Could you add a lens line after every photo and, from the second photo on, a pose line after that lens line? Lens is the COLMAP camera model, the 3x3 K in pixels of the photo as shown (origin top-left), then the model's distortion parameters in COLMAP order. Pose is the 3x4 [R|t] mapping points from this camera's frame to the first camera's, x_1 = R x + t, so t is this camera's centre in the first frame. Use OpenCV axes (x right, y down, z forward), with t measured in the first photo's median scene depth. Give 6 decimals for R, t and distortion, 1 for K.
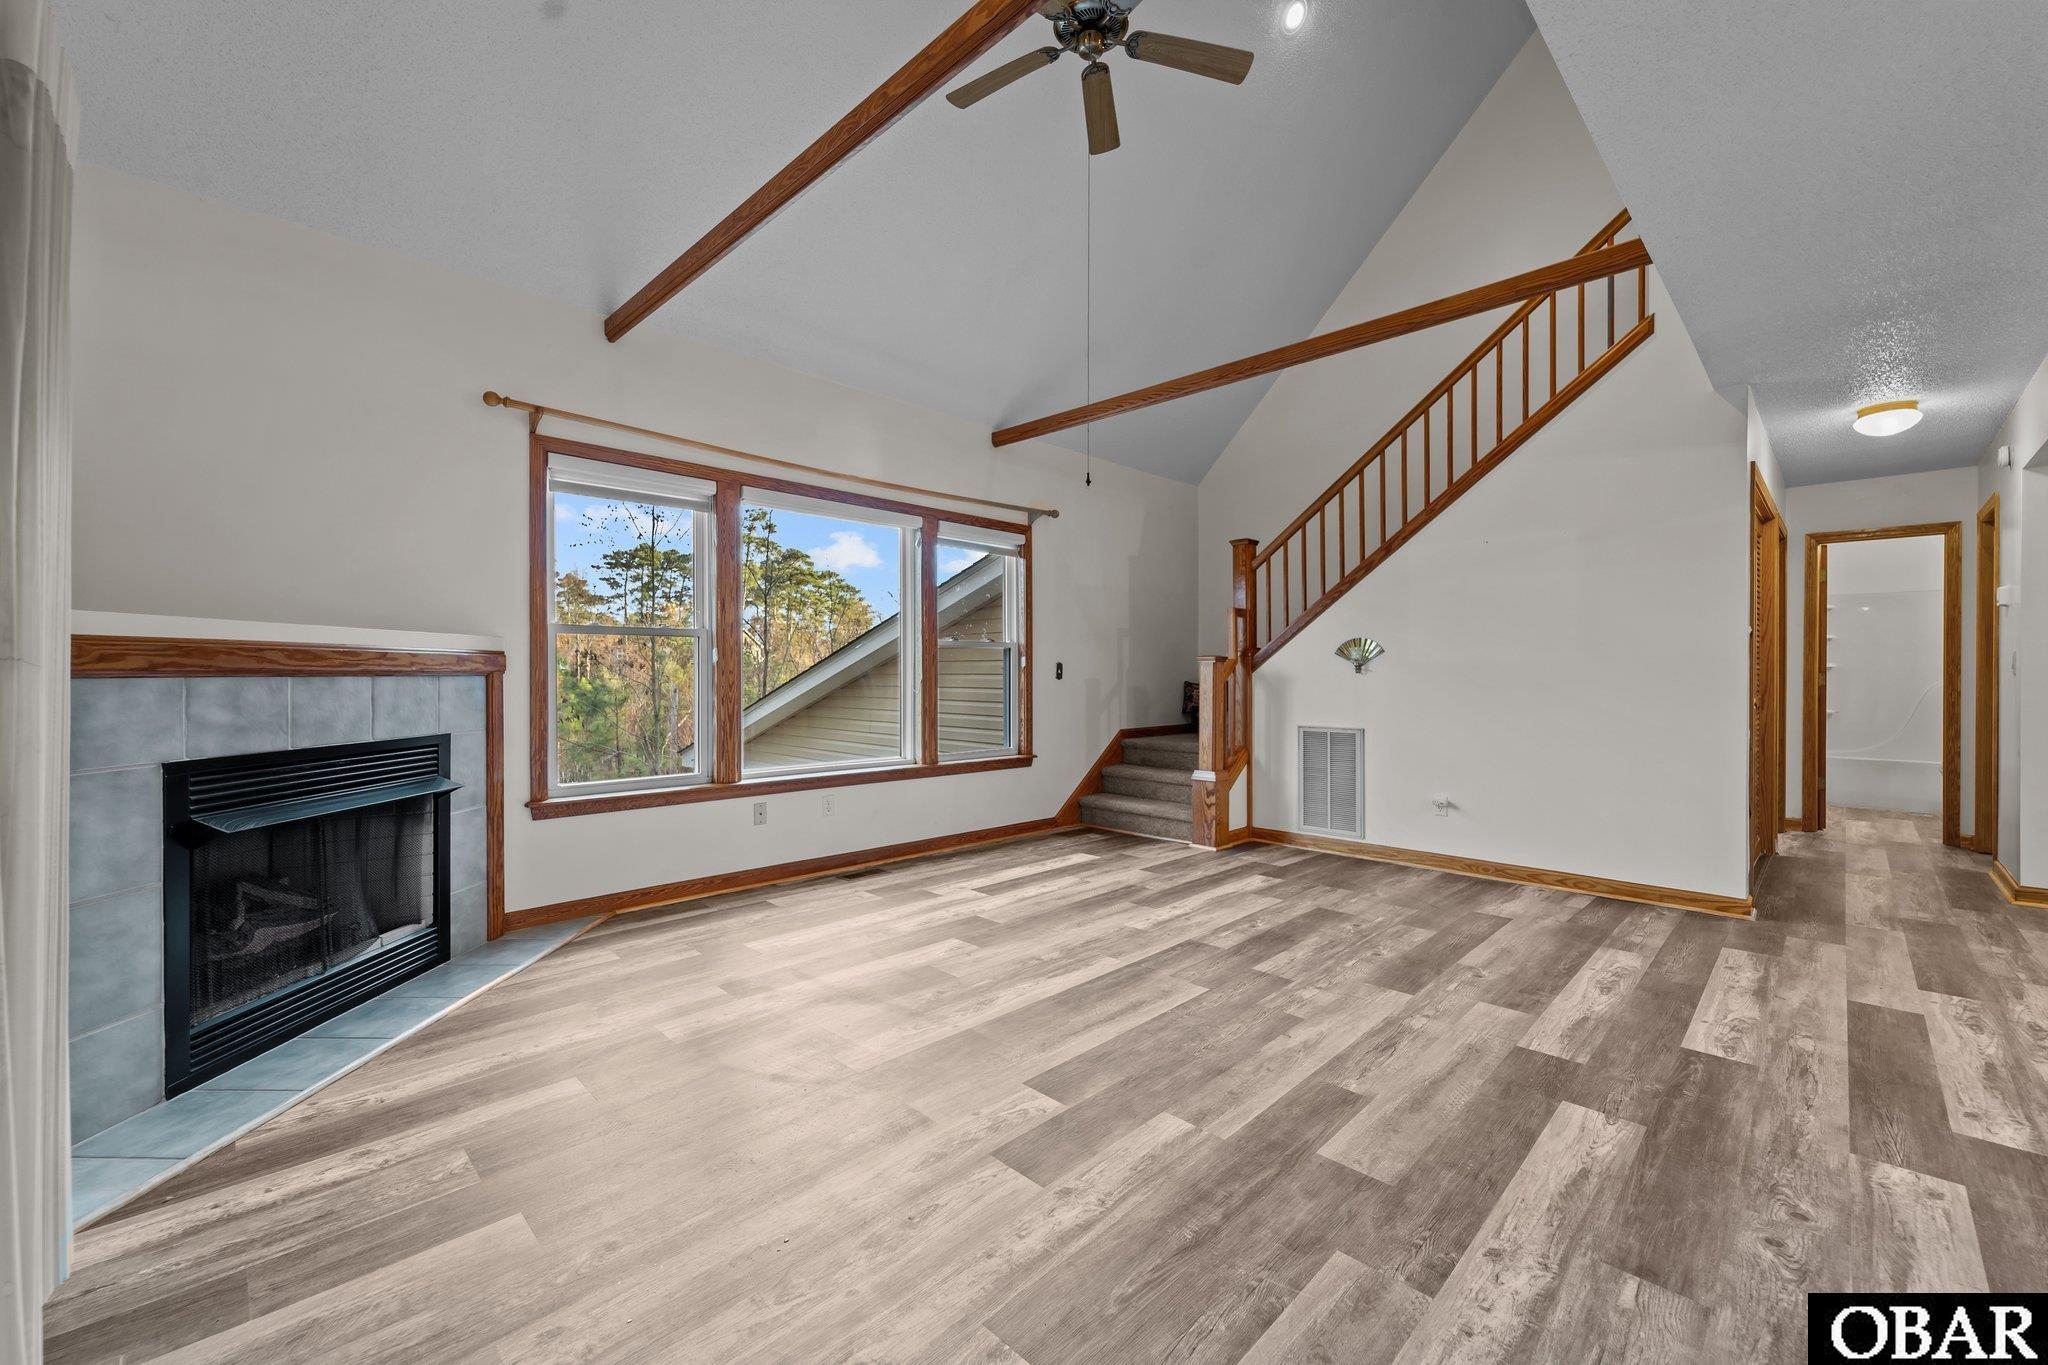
lens RADIAL K [[827.7, 0, 1032.7], [0, 827.7, 668.7], [0, 0, 1]] dist [0.001182, -0.000504]
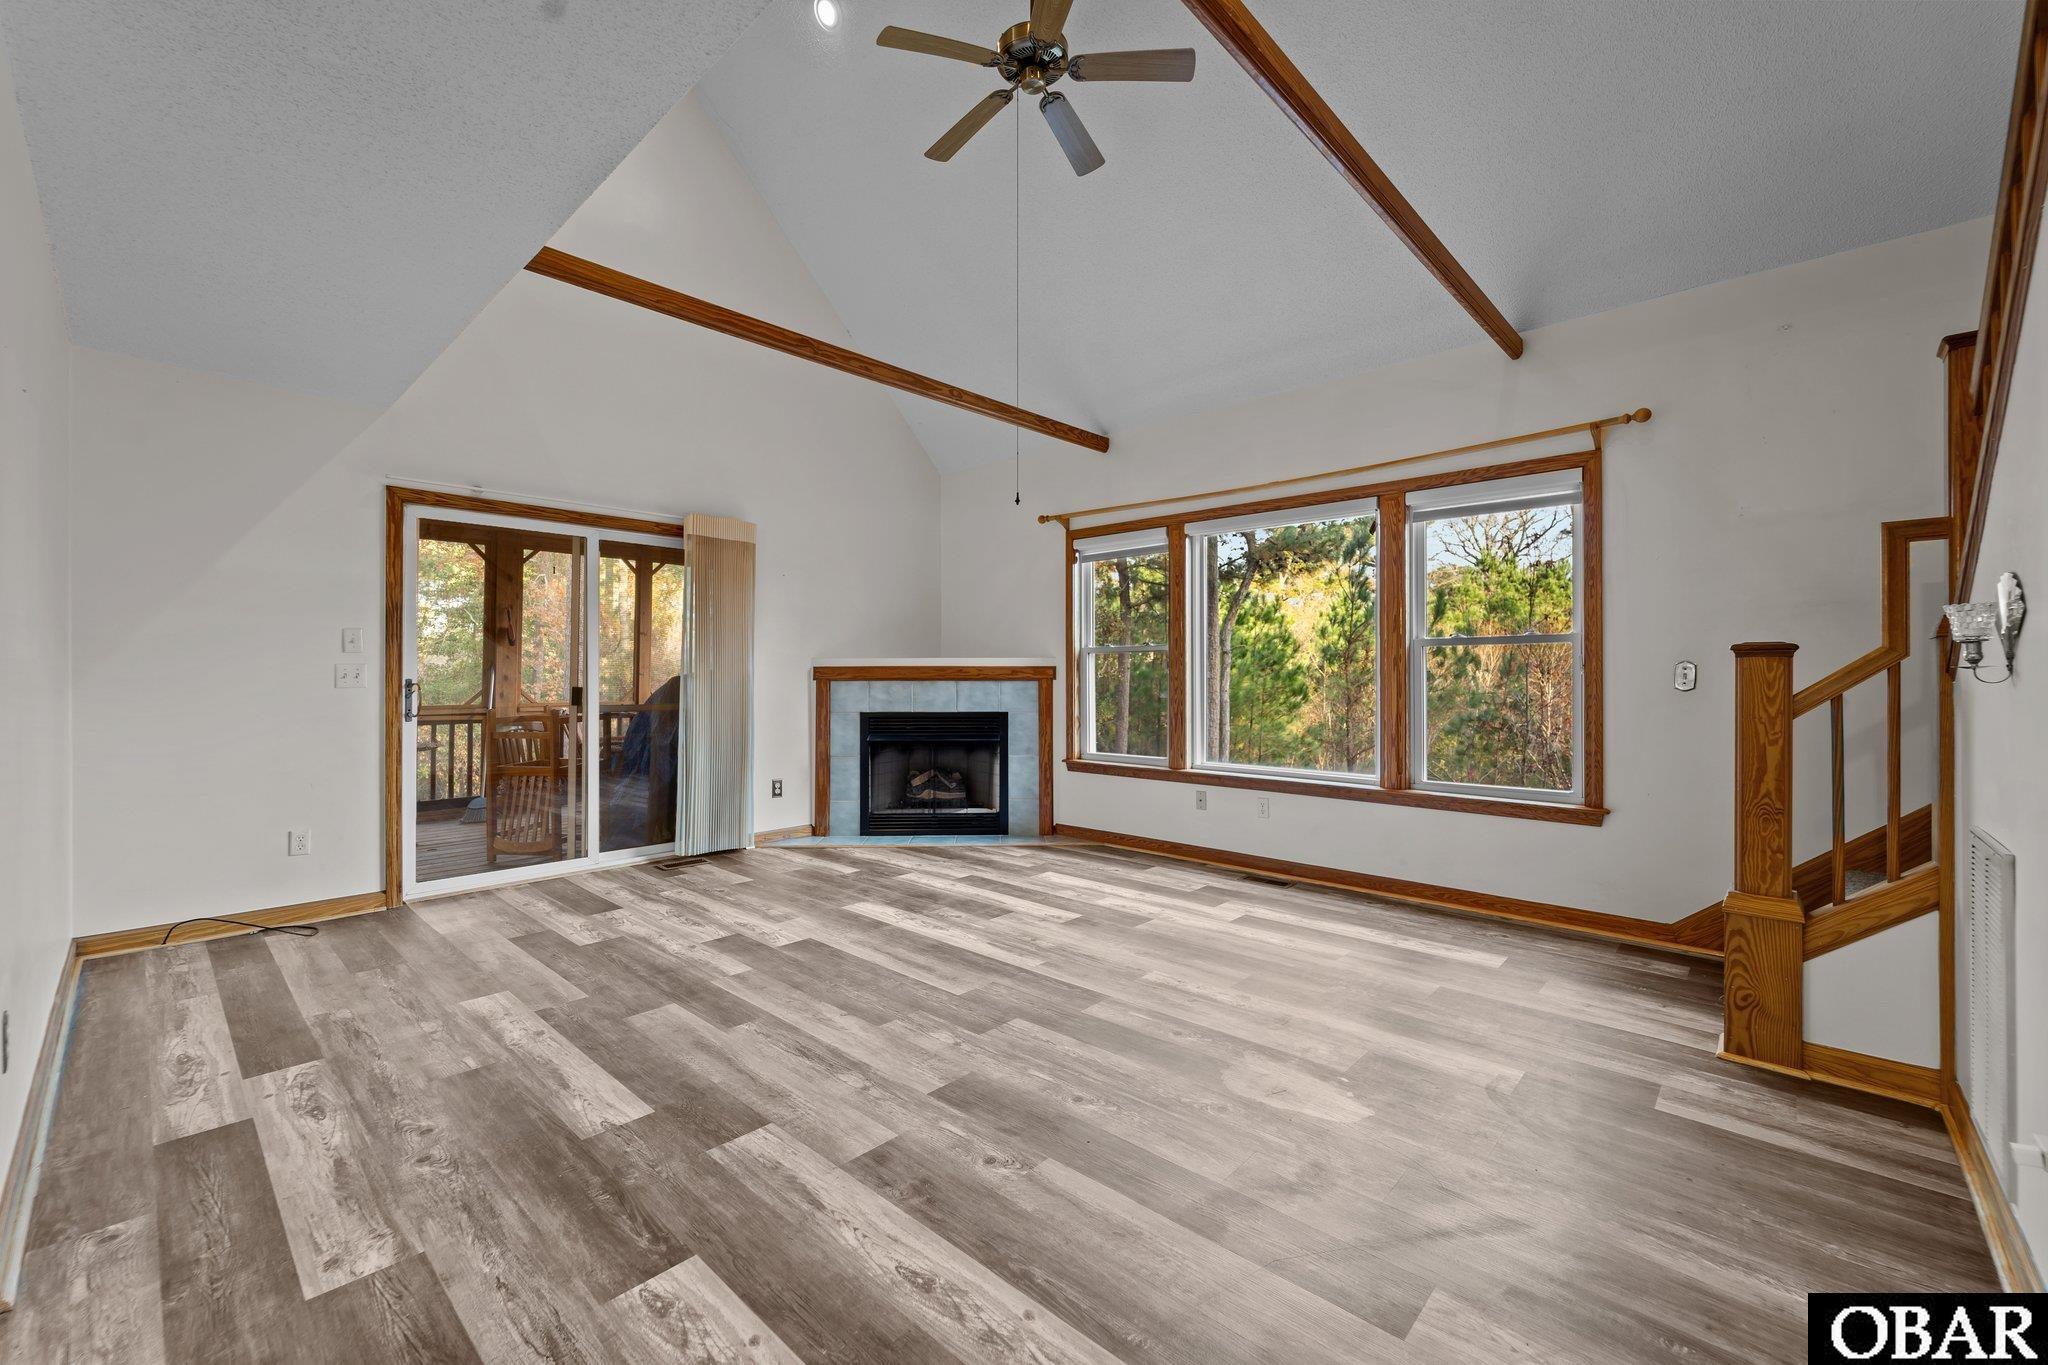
lens RADIAL K [[827.7, 0, 1018.0], [0, 827.7, 680.6], [0, 0, 1]] dist [0.001182, -0.000504]
pose [[0.022733, 0.002779, -0.999738, 1.329364], [0.004152, 0.999987, 0.002874, 0.002989], [0.999733, -0.004216, 0.022722, 1.145856]]
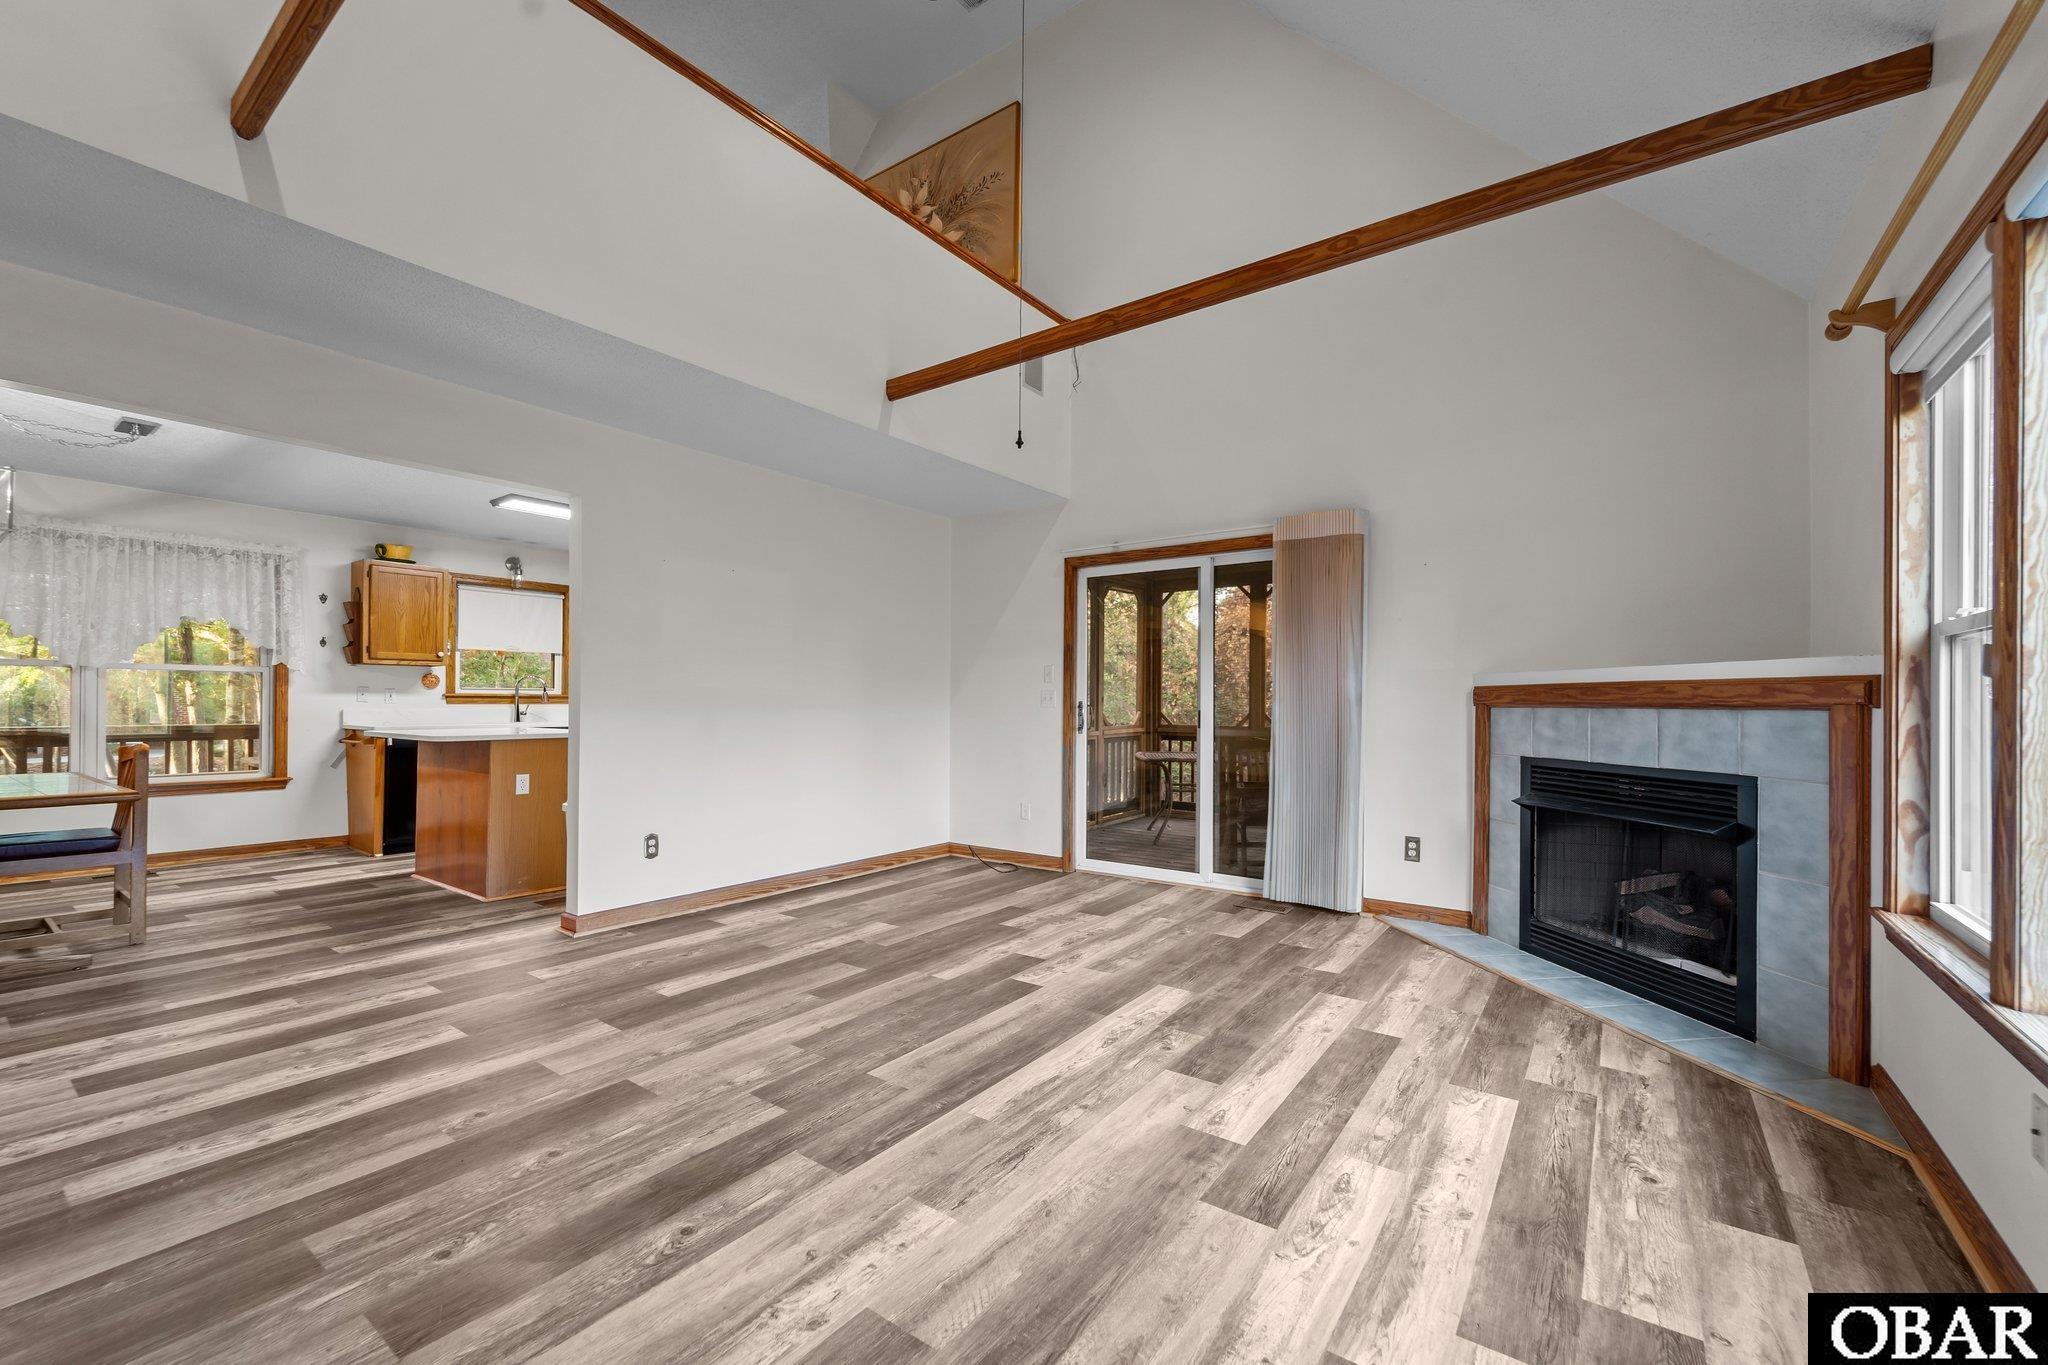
lens RADIAL K [[827.7, 0, 1018.9], [0, 827.7, 696.8], [0, 0, 1]] dist [0.001182, -0.000504]
pose [[-0.990295, -0.007614, -0.138772, 0.196214], [-0.006215, 0.999925, -0.010509, 0.010502], [0.138842, -0.009544, -0.990269, 2.033469]]
